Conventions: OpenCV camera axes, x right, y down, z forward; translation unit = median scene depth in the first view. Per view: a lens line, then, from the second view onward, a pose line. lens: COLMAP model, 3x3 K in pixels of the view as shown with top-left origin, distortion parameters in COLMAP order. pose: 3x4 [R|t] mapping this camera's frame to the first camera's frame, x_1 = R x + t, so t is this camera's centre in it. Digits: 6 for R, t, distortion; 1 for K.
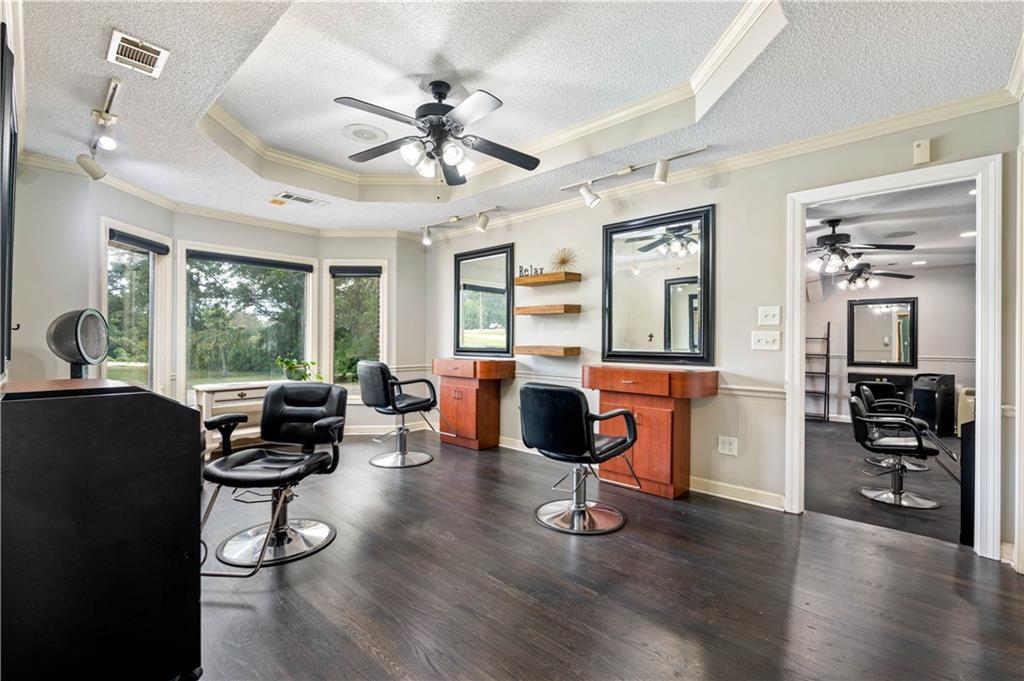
lens RADIAL K [[438.7, 0, 513.7], [0, 438.7, 339.4], [0, 0, 1]] dist [-0.000009, 0.000044]
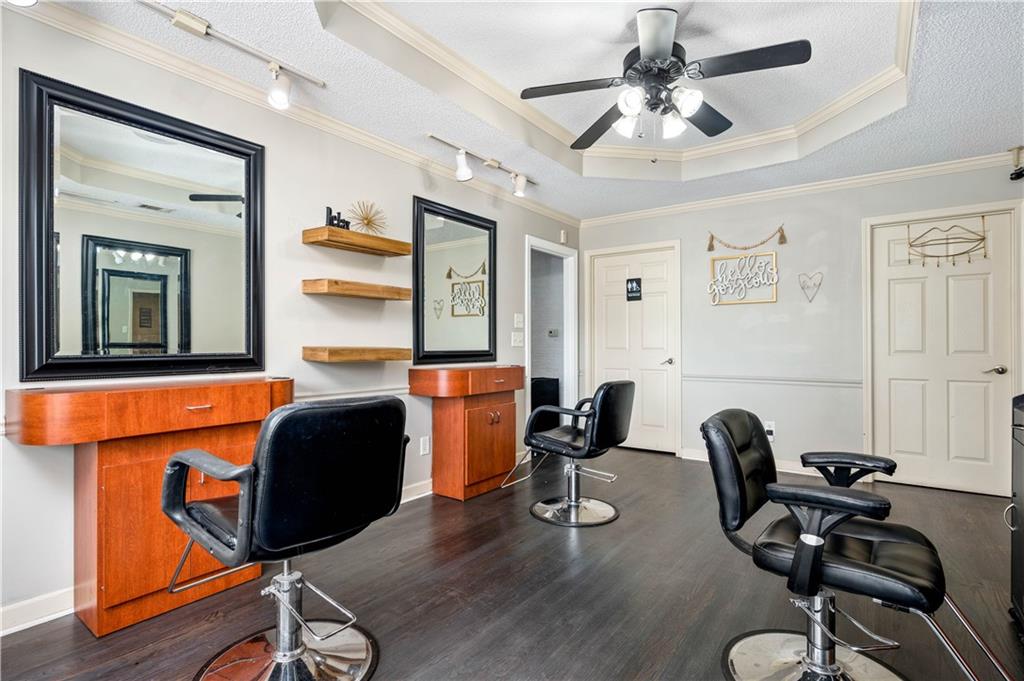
lens RADIAL K [[489.8, 0, 520.2], [0, 489.8, 343.3], [0, 0, 1]] dist [0.023007, 0.000151]
pose [[-0.097991, -0.002316, 0.995185, -0.710965], [-0.003146, 0.999993, 0.002018, 0.009486], [-0.995182, -0.002933, -0.097998, 0.892635]]
